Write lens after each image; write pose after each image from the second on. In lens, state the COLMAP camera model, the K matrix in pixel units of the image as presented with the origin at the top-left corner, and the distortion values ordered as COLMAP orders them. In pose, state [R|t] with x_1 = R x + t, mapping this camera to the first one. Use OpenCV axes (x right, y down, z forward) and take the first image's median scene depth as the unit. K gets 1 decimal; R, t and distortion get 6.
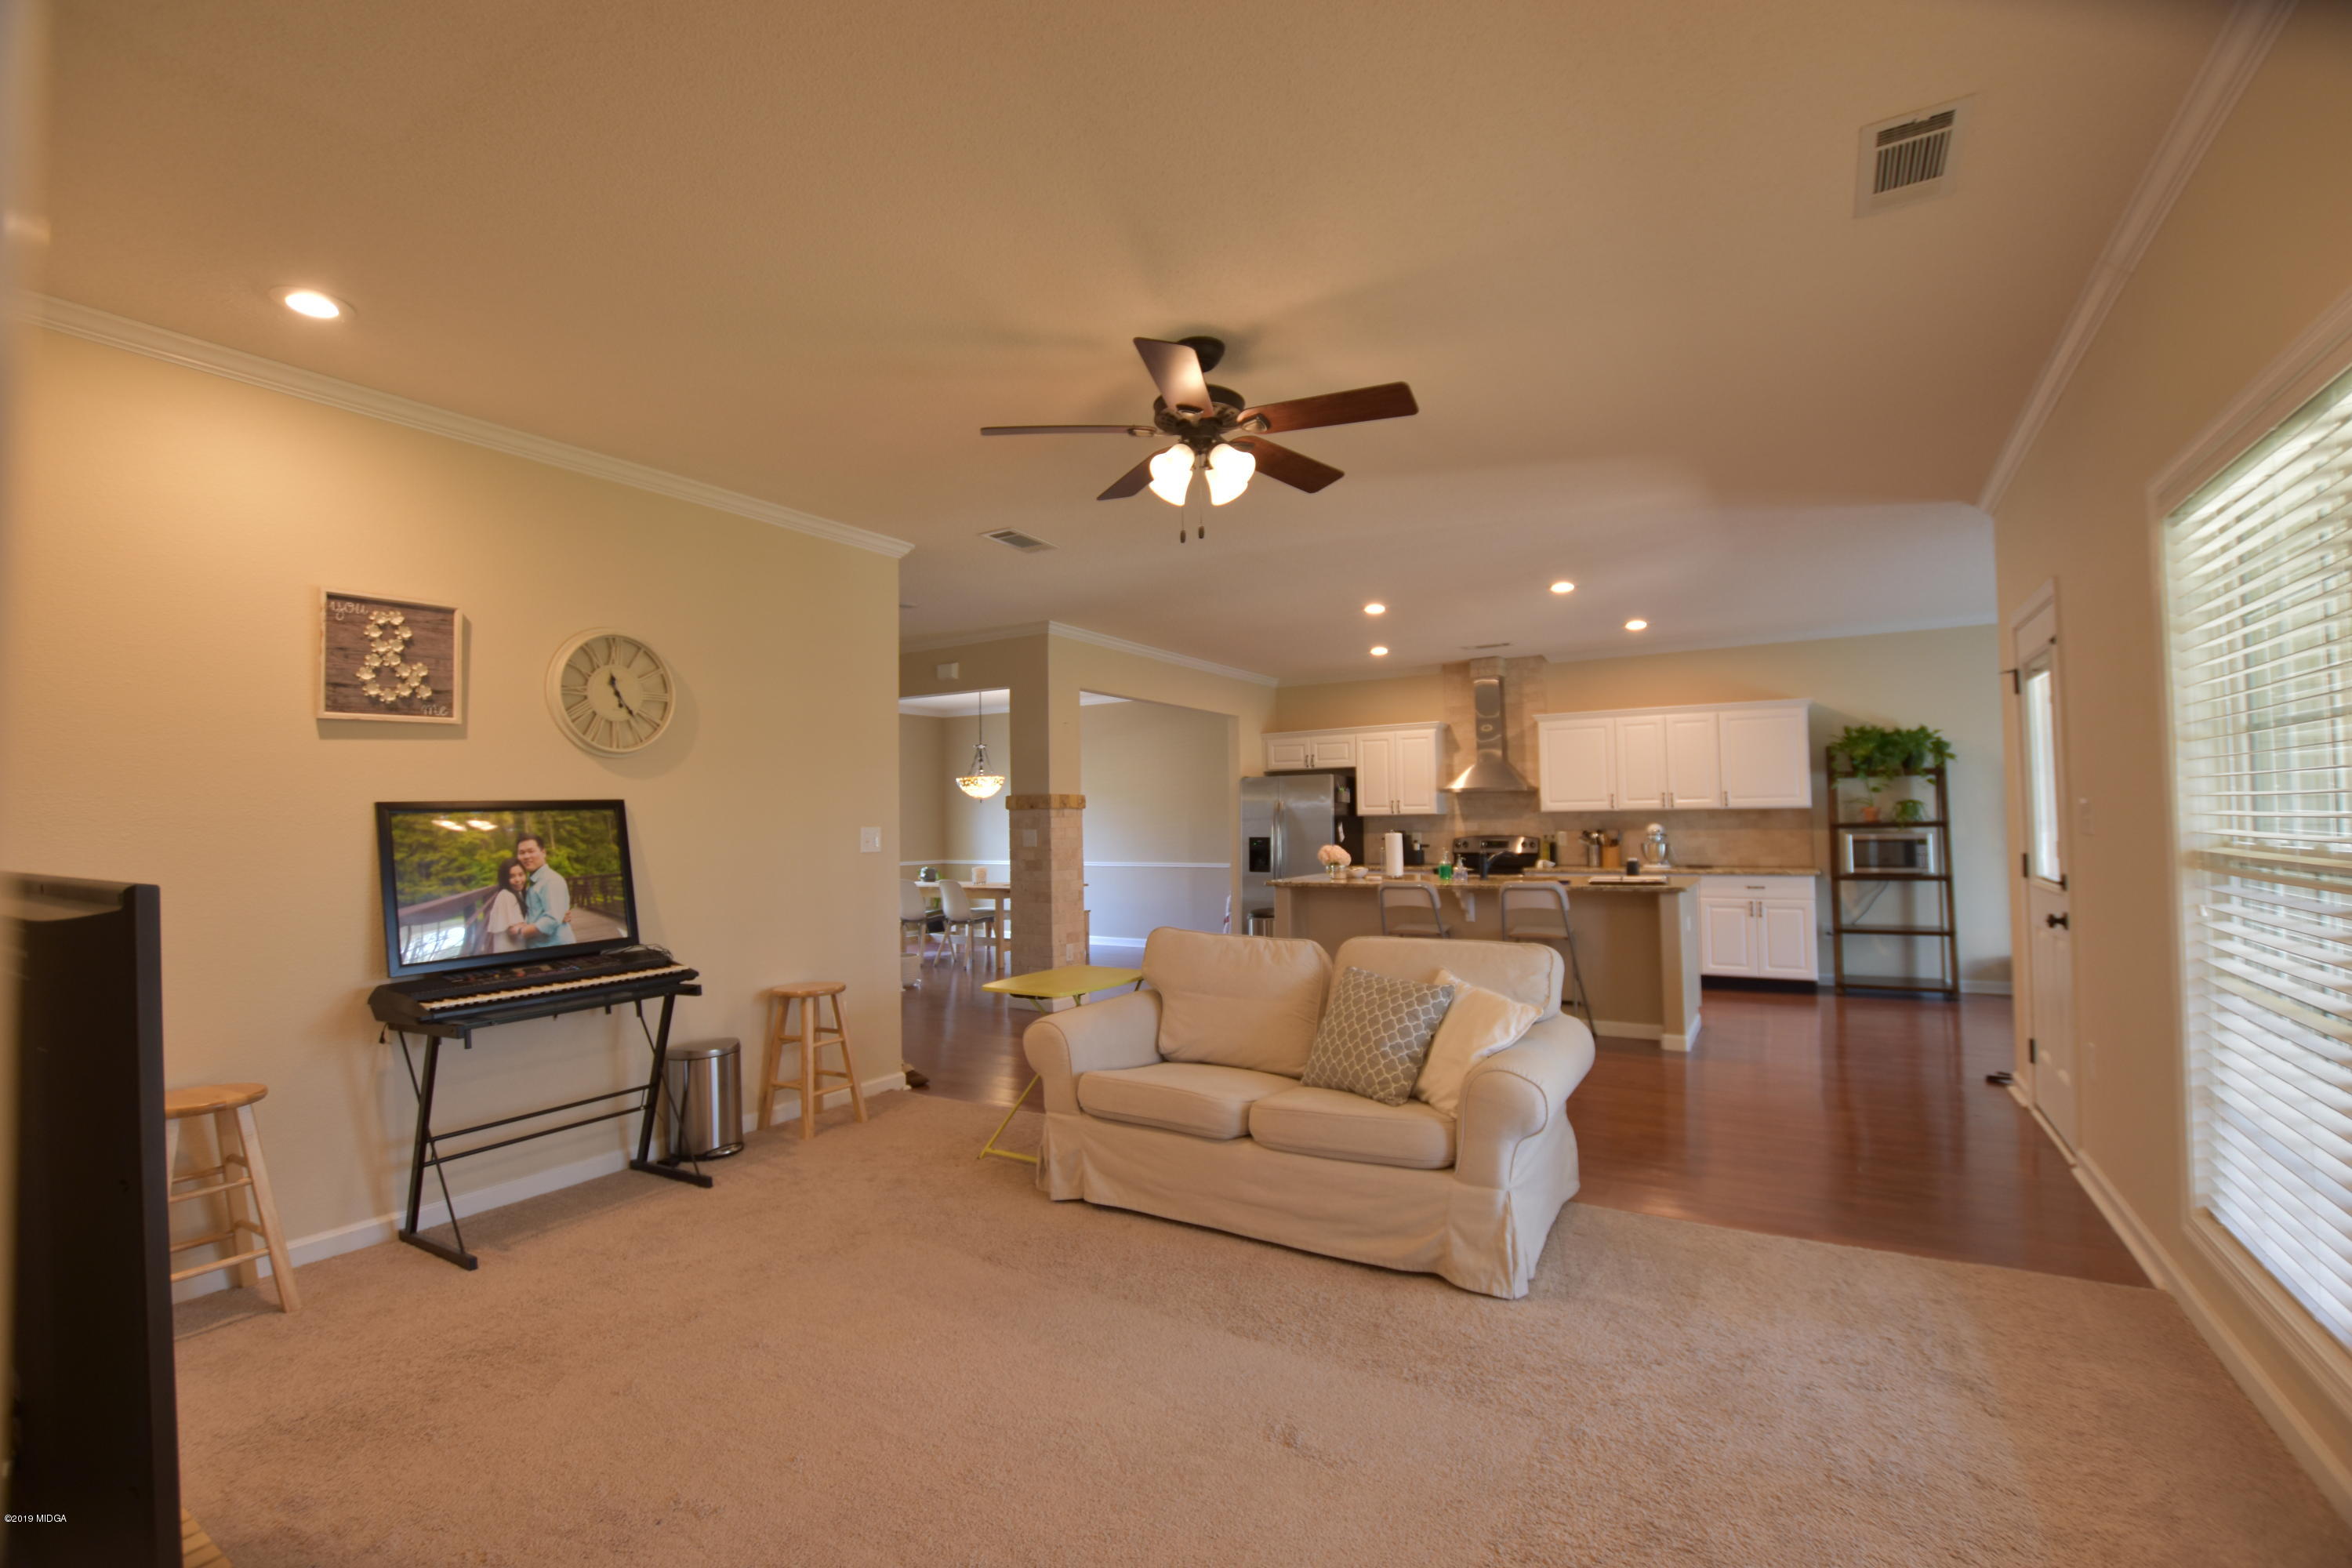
lens RADIAL K [[1035.3, 0, 1178.9], [0, 1035.3, 778.4], [0, 0, 1]] dist [-0.029204, 0.002681]
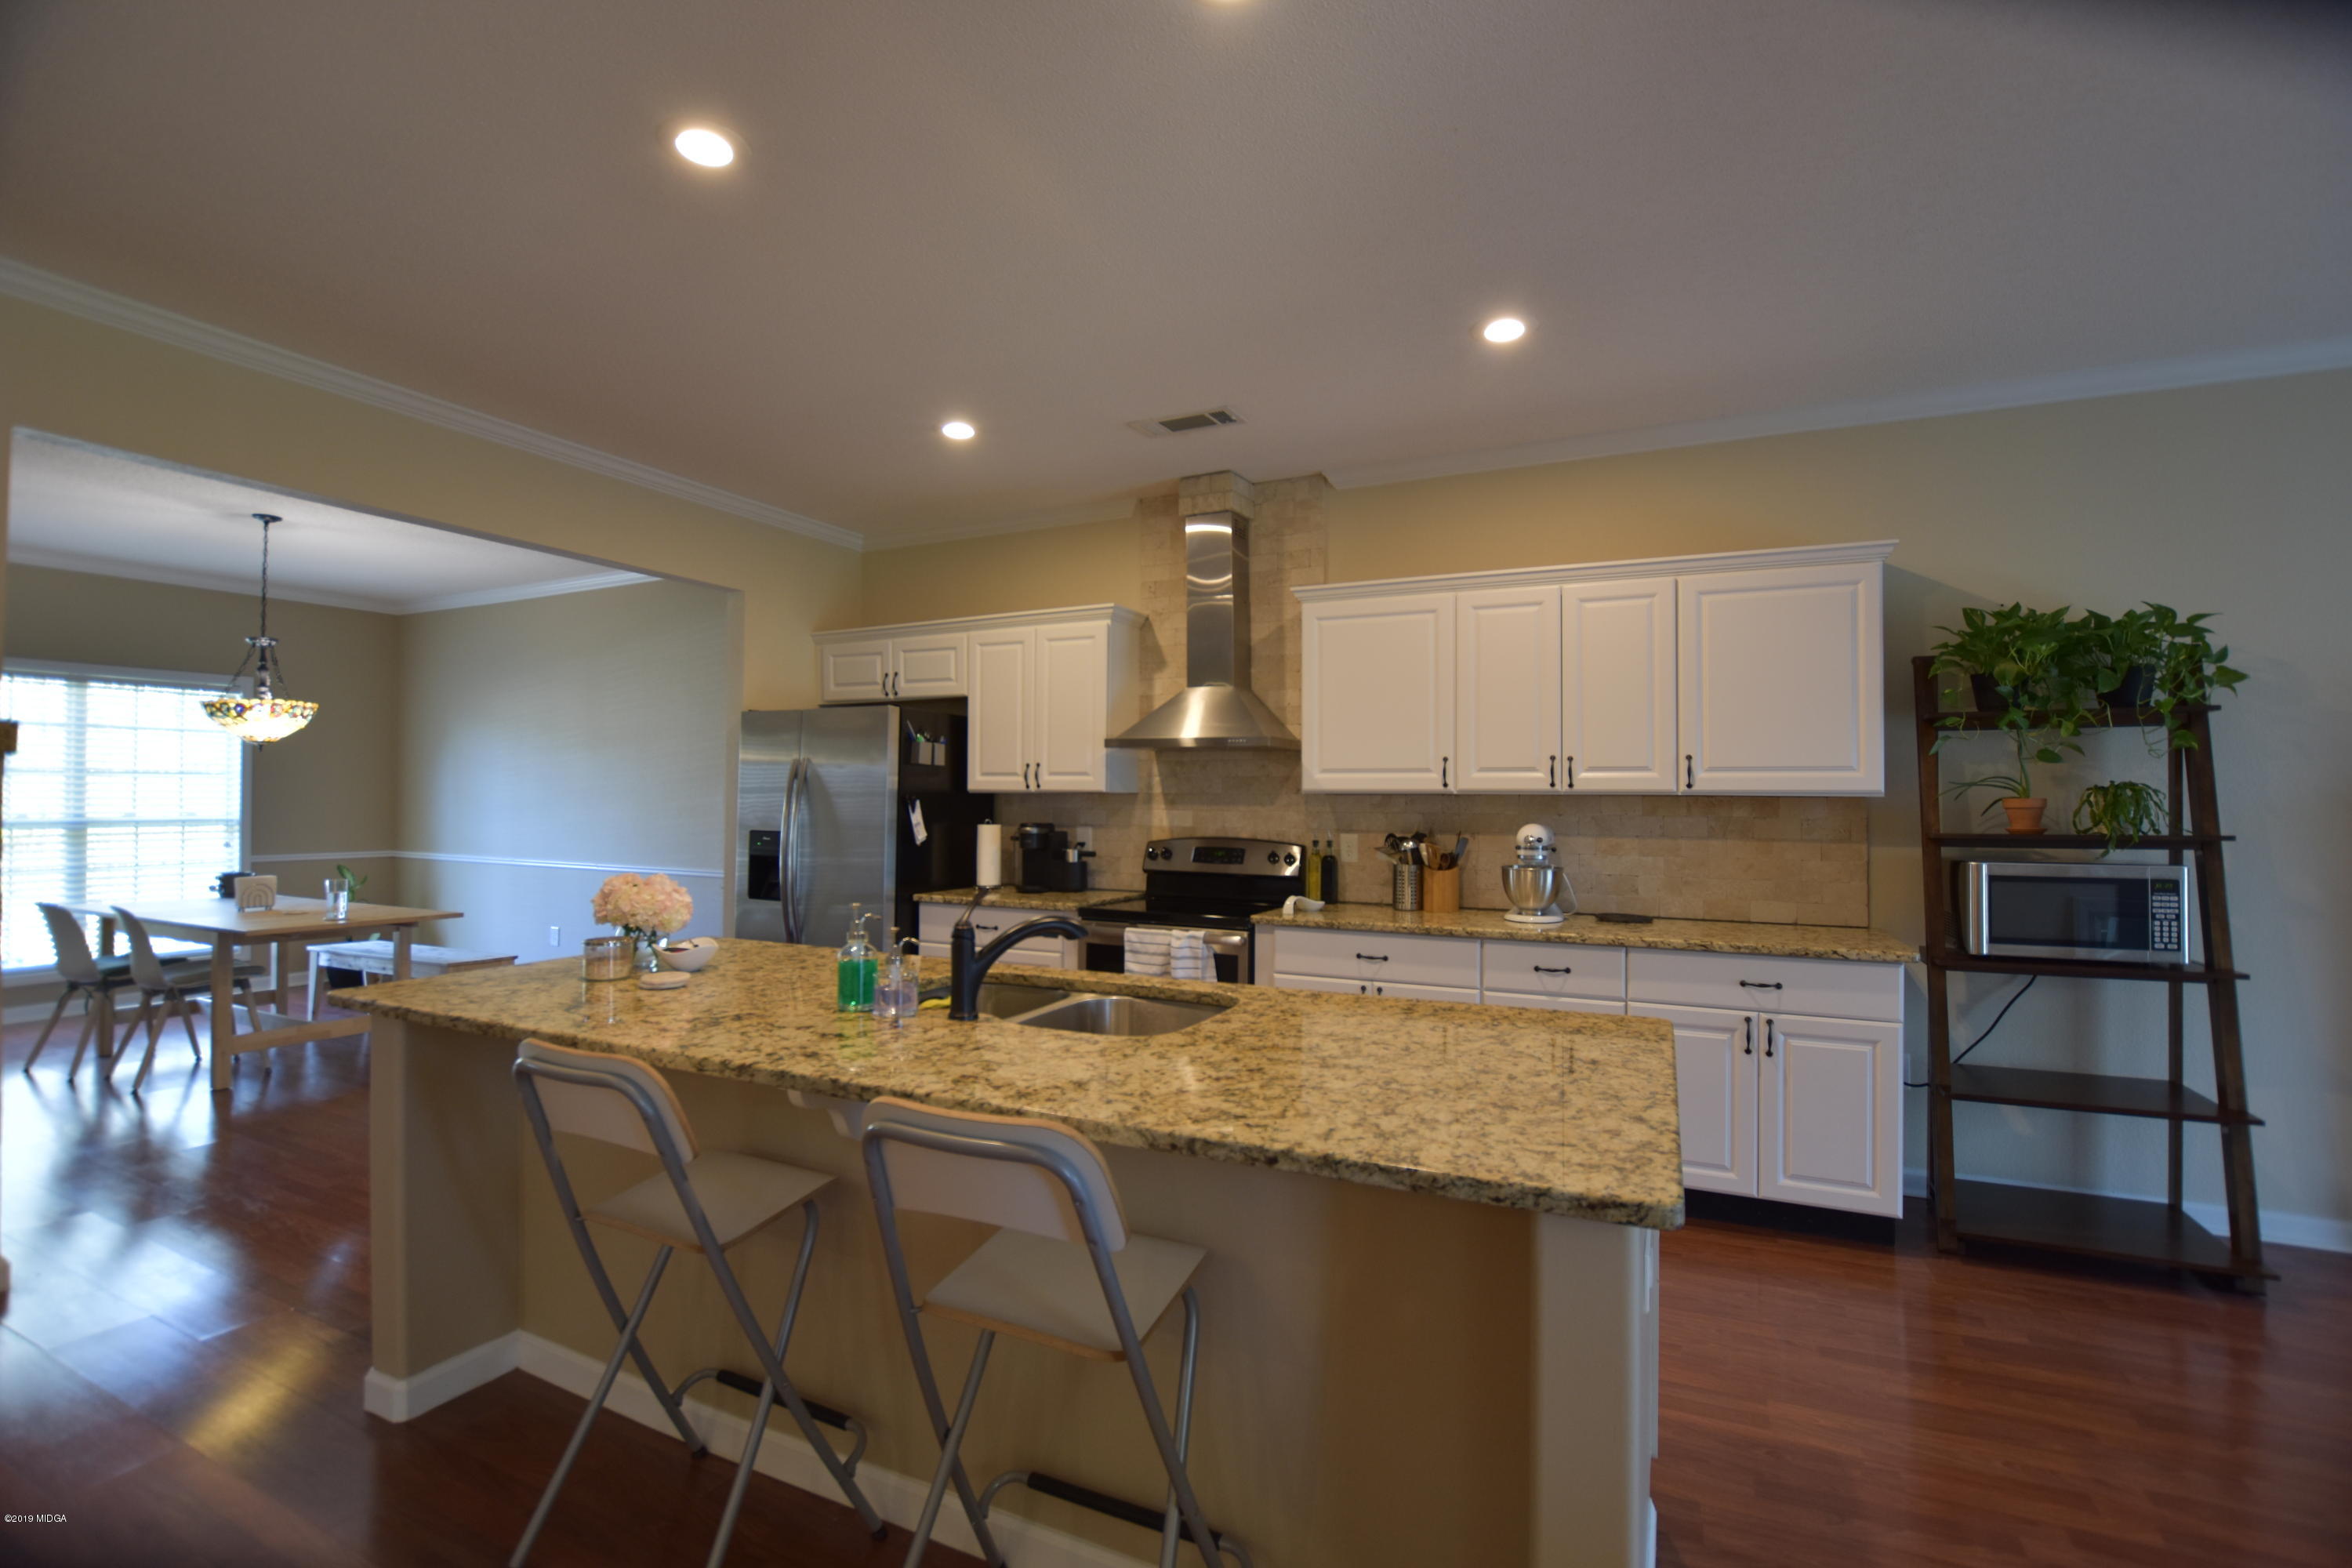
lens RADIAL K [[1035.3, 0, 1176.9], [0, 1035.3, 779.9], [0, 0, 1]] dist [-0.029204, 0.002681]
pose [[0.994870, 0.021525, 0.098843, 0.278944], [-0.024205, 0.999369, 0.025985, 0.017797], [-0.098221, -0.028244, 0.994764, 0.602243]]
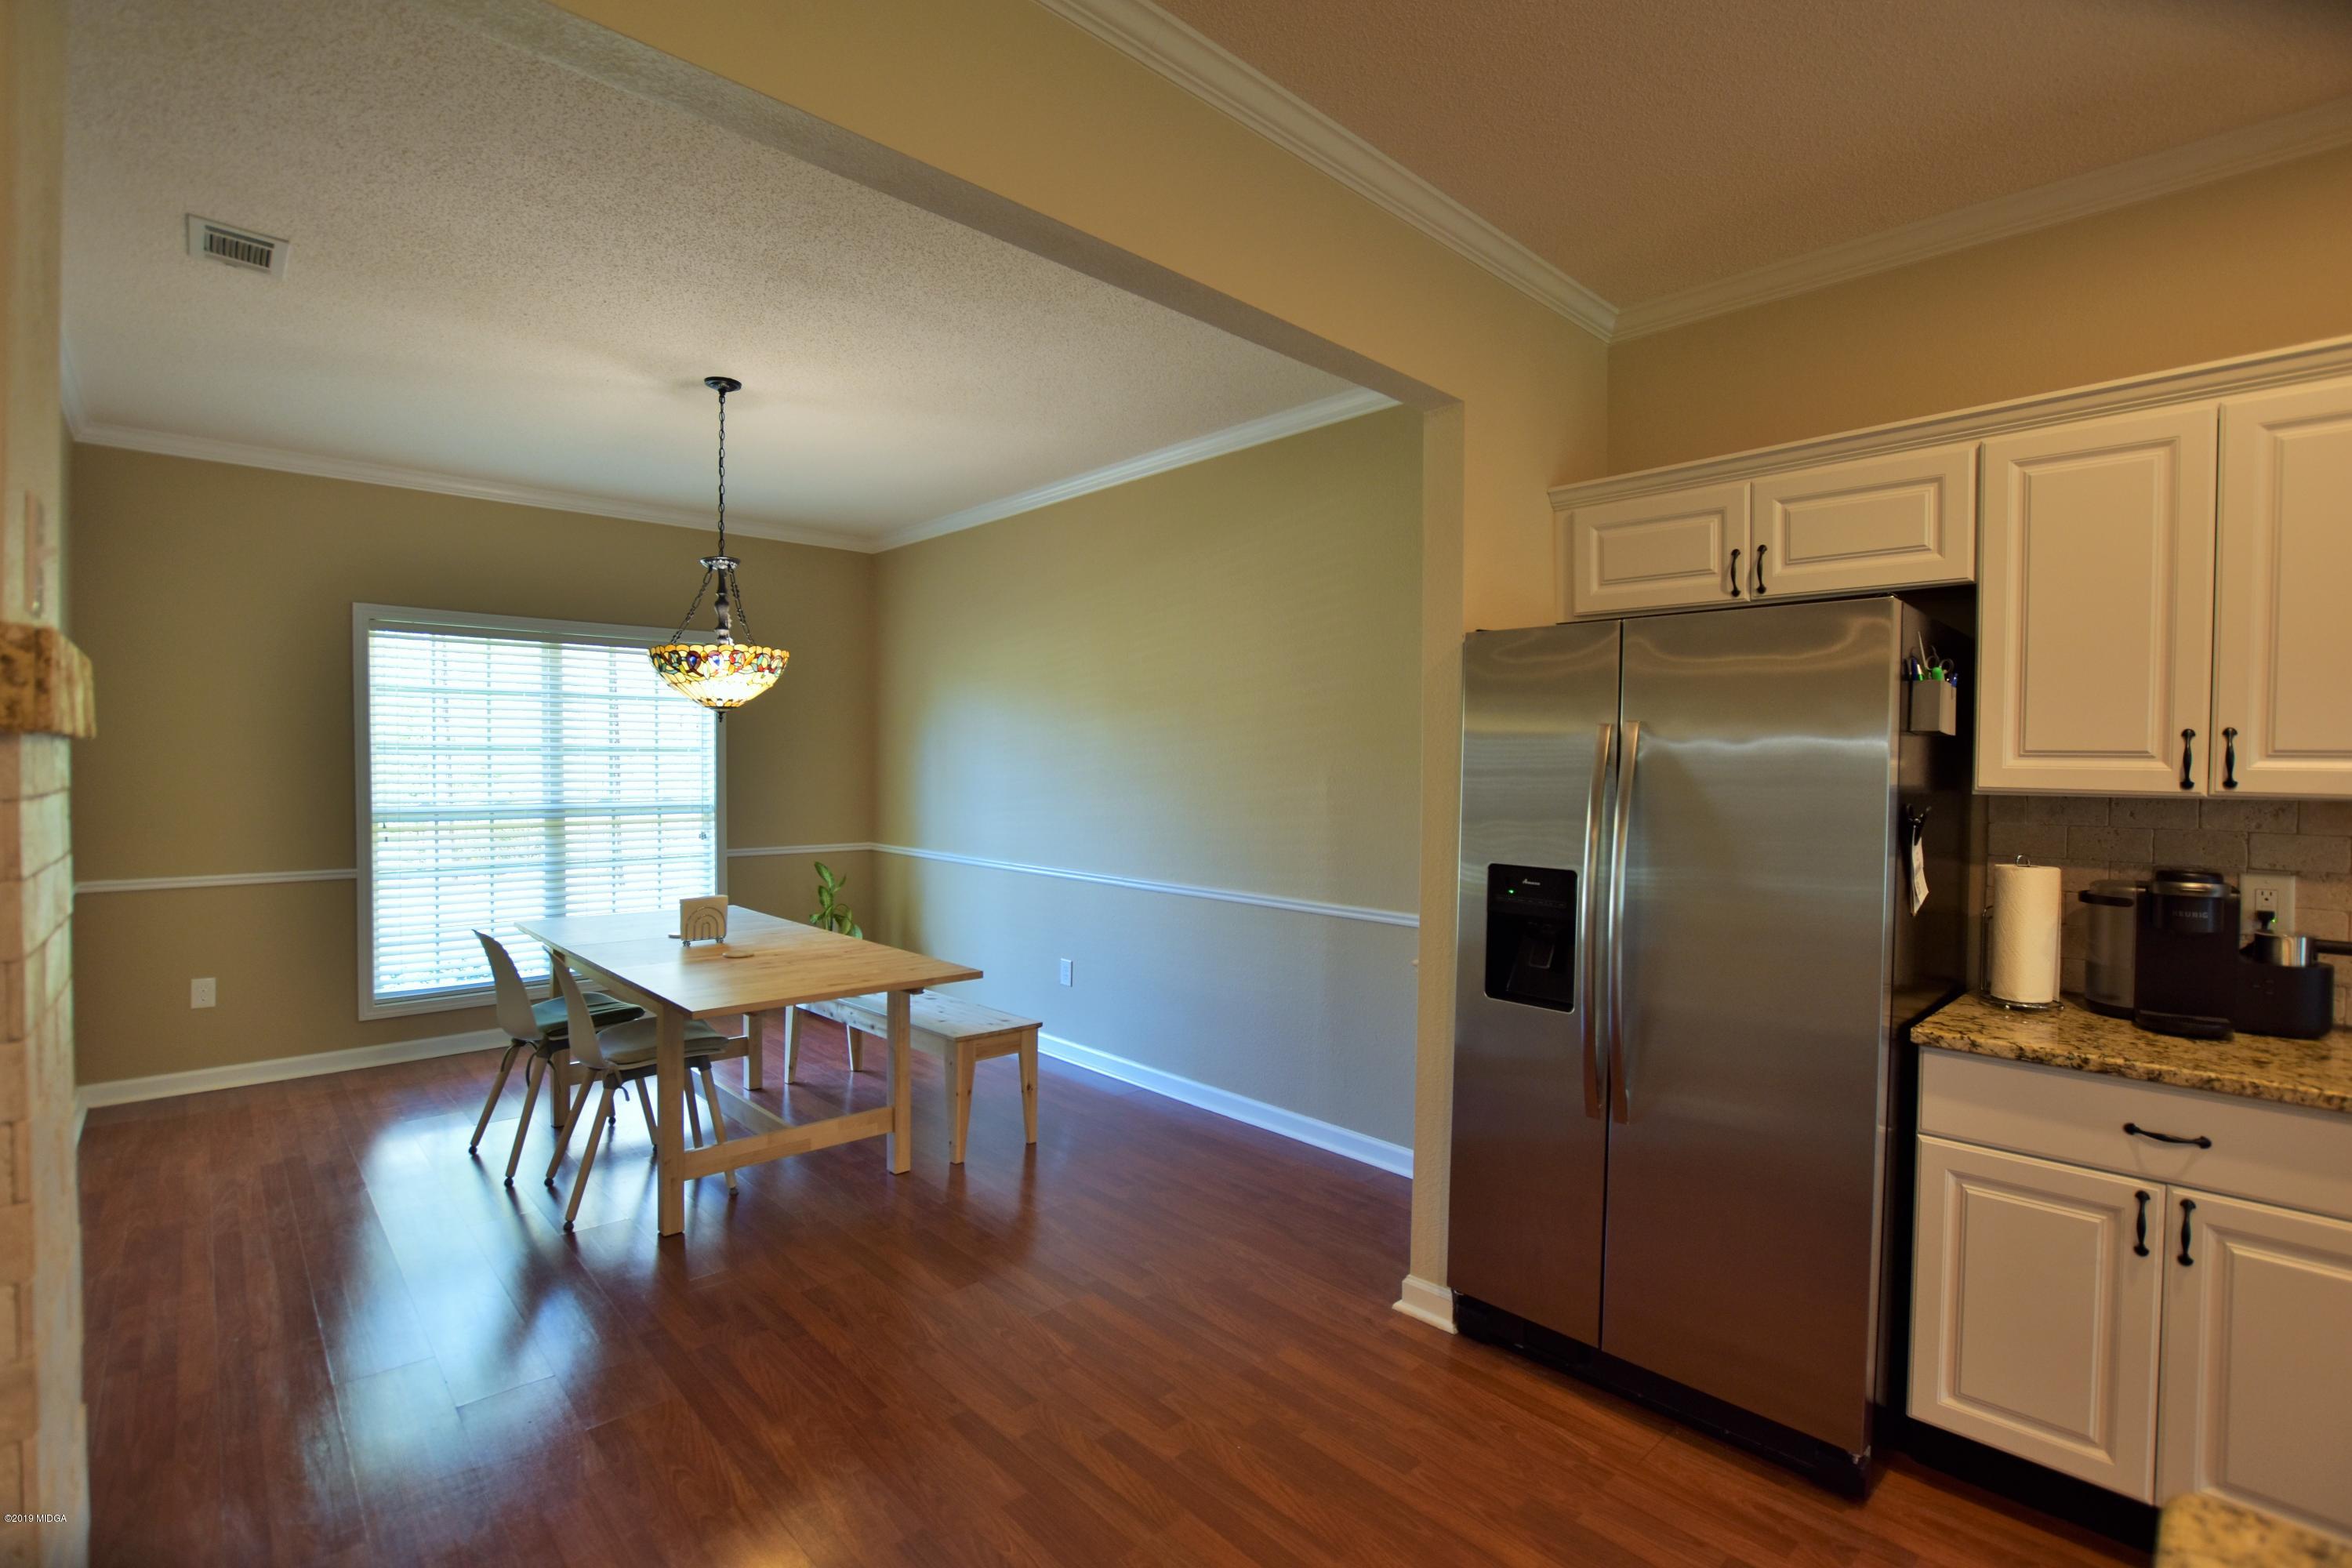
lens RADIAL K [[1070.1, 0, 1179.3], [0, 1070.1, 782.6], [0, 0, 1]] dist [-0.026568, 0.001374]
pose [[0.966003, 0.026509, -0.257170, 0.075852], [-0.010147, 0.997850, 0.064743, 0.025150], [0.258333, -0.059933, 0.964195, 0.903730]]
